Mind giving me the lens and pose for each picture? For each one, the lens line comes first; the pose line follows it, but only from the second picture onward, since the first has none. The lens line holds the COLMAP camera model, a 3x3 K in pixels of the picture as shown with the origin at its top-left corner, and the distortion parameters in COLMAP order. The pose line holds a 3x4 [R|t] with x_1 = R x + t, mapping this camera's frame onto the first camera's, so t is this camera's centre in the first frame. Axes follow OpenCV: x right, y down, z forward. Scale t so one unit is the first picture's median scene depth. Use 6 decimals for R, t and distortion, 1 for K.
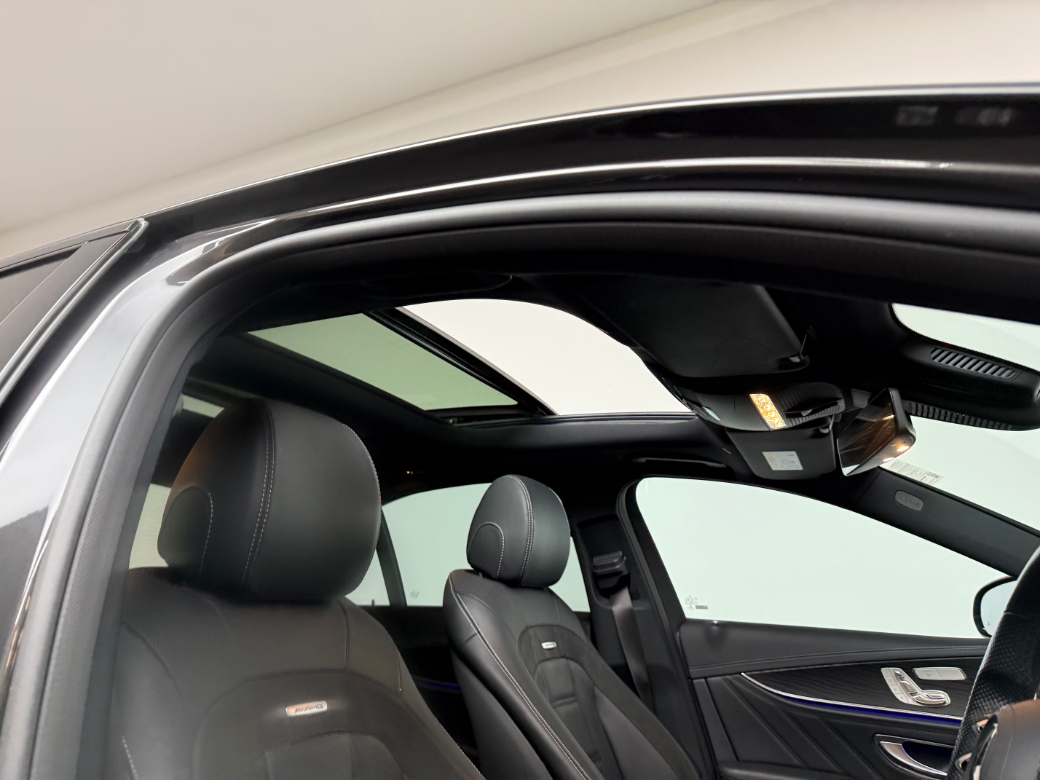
lens RADIAL K [[664.8, 0, 491.8], [0, 664.8, 388.8], [0, 0, 1]] dist [0.002562, -0.056979]
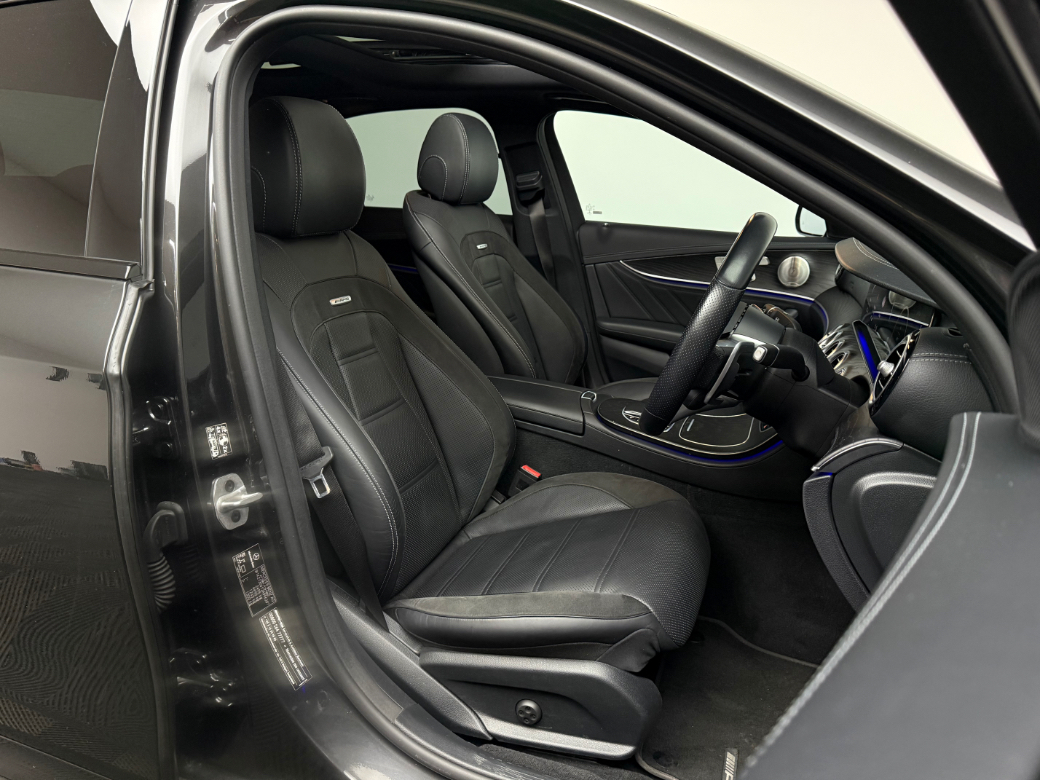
lens RADIAL K [[719.1, 0, 520.0], [0, 719.1, 390.0], [0, 0, 1]] dist [-0.008878, -0.009803]
pose [[0.989902, -0.050023, 0.132632, -0.043414], [-0.035407, 0.818748, 0.573060, -0.203964], [-0.137258, -0.571969, 0.808710, -0.347887]]
